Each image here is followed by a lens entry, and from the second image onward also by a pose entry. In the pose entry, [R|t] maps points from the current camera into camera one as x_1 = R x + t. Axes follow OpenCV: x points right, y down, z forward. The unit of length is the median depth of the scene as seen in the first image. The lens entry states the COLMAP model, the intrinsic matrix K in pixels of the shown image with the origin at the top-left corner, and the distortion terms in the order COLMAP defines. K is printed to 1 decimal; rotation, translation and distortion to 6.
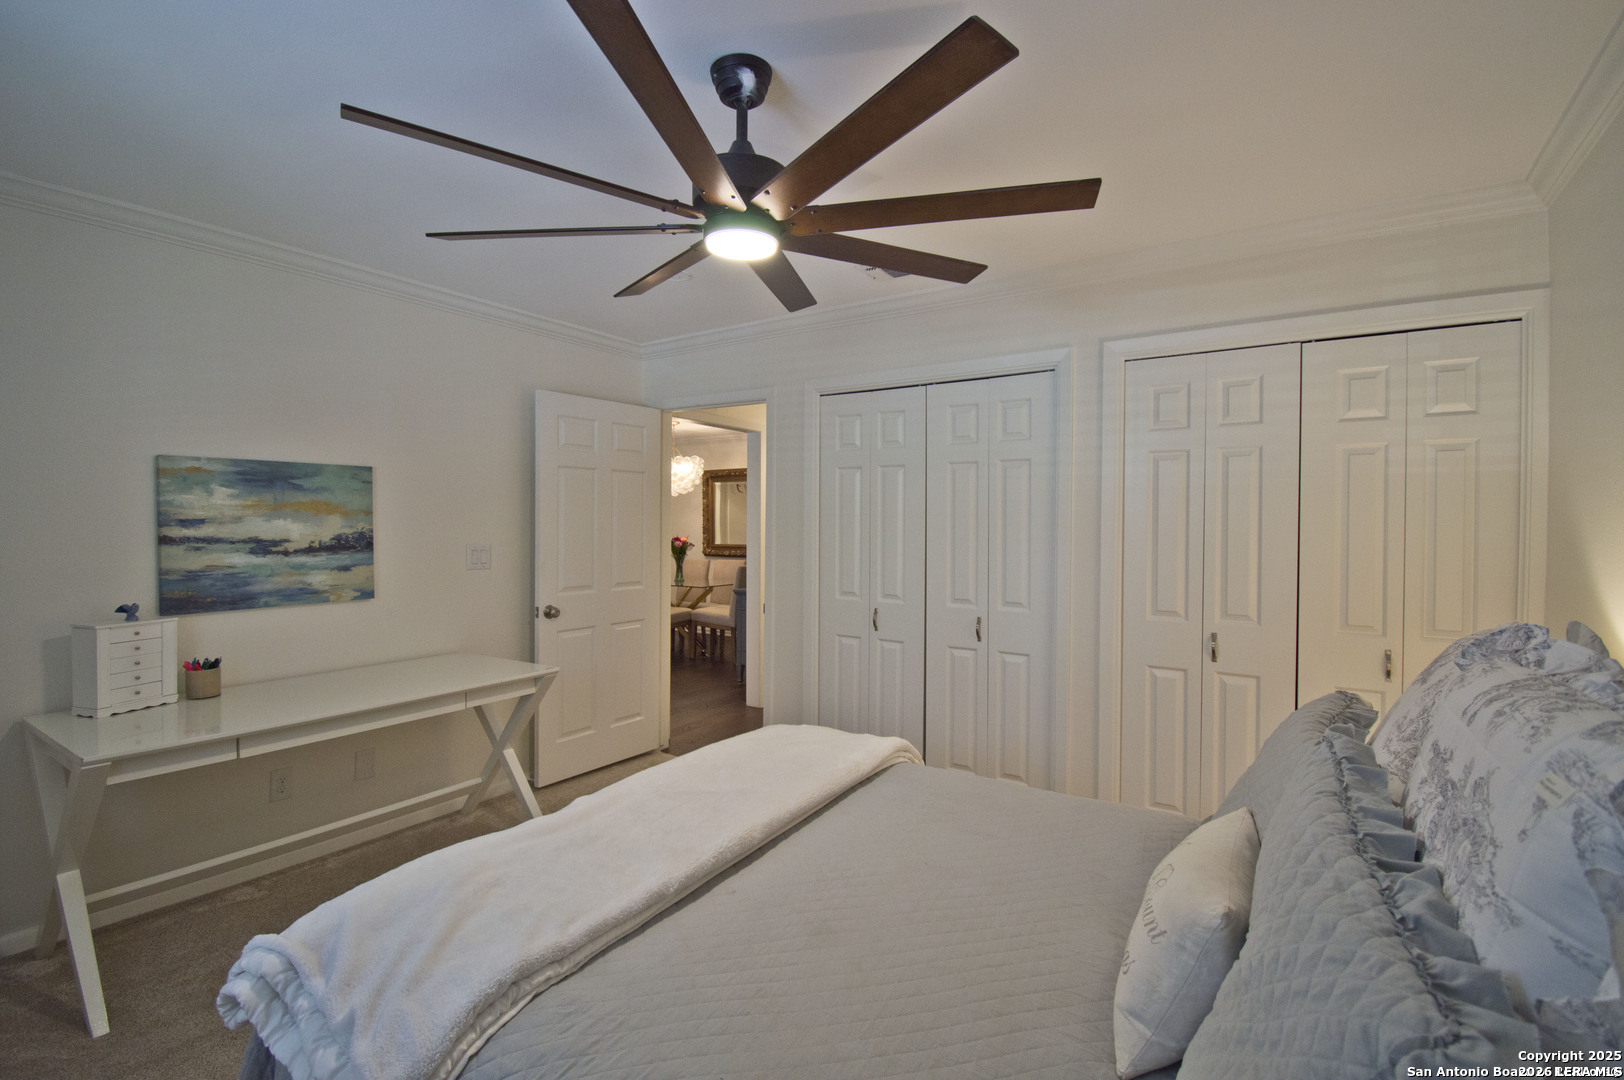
lens RADIAL K [[738.8, 0, 812.3], [0, 738.8, 530.7], [0, 0, 1]] dist [0.017530, -0.027270]
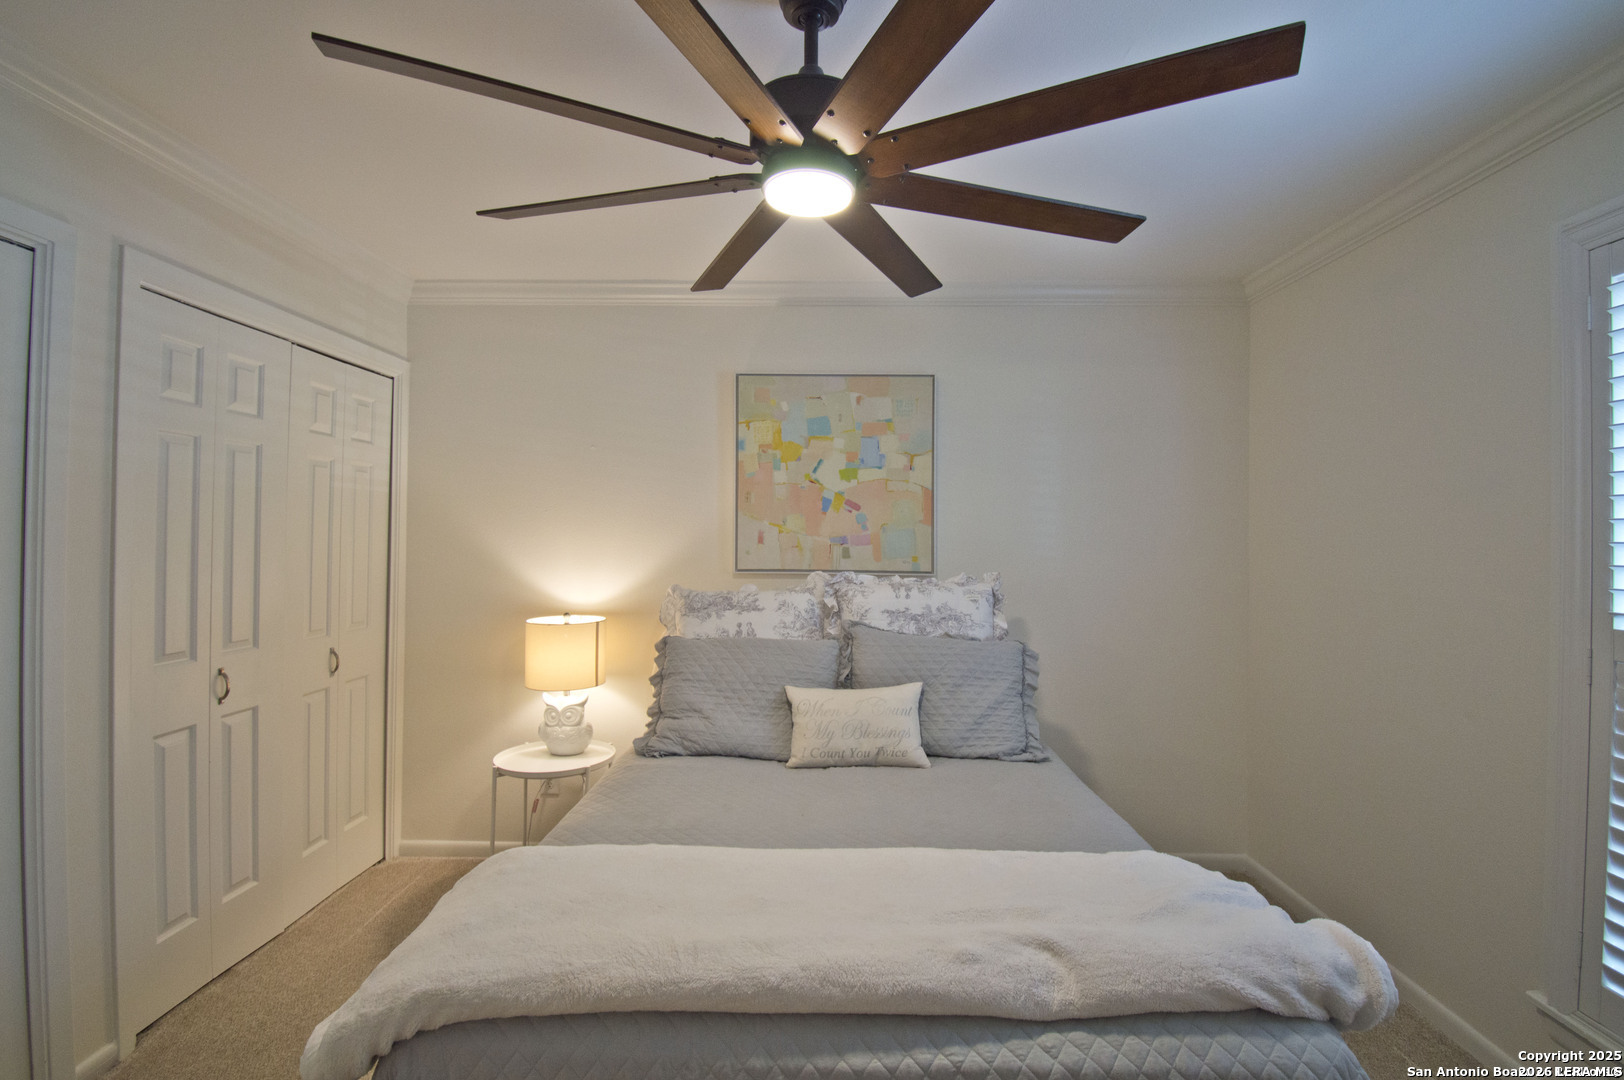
lens RADIAL K [[738.8, 0, 812.3], [0, 738.8, 530.7], [0, 0, 1]] dist [0.017530, -0.027270]
pose [[-0.520480, -0.003038, 0.853869, -0.535031], [-0.004930, 0.999988, 0.000553, -0.016307], [-0.853860, -0.003922, -0.520488, 0.978249]]
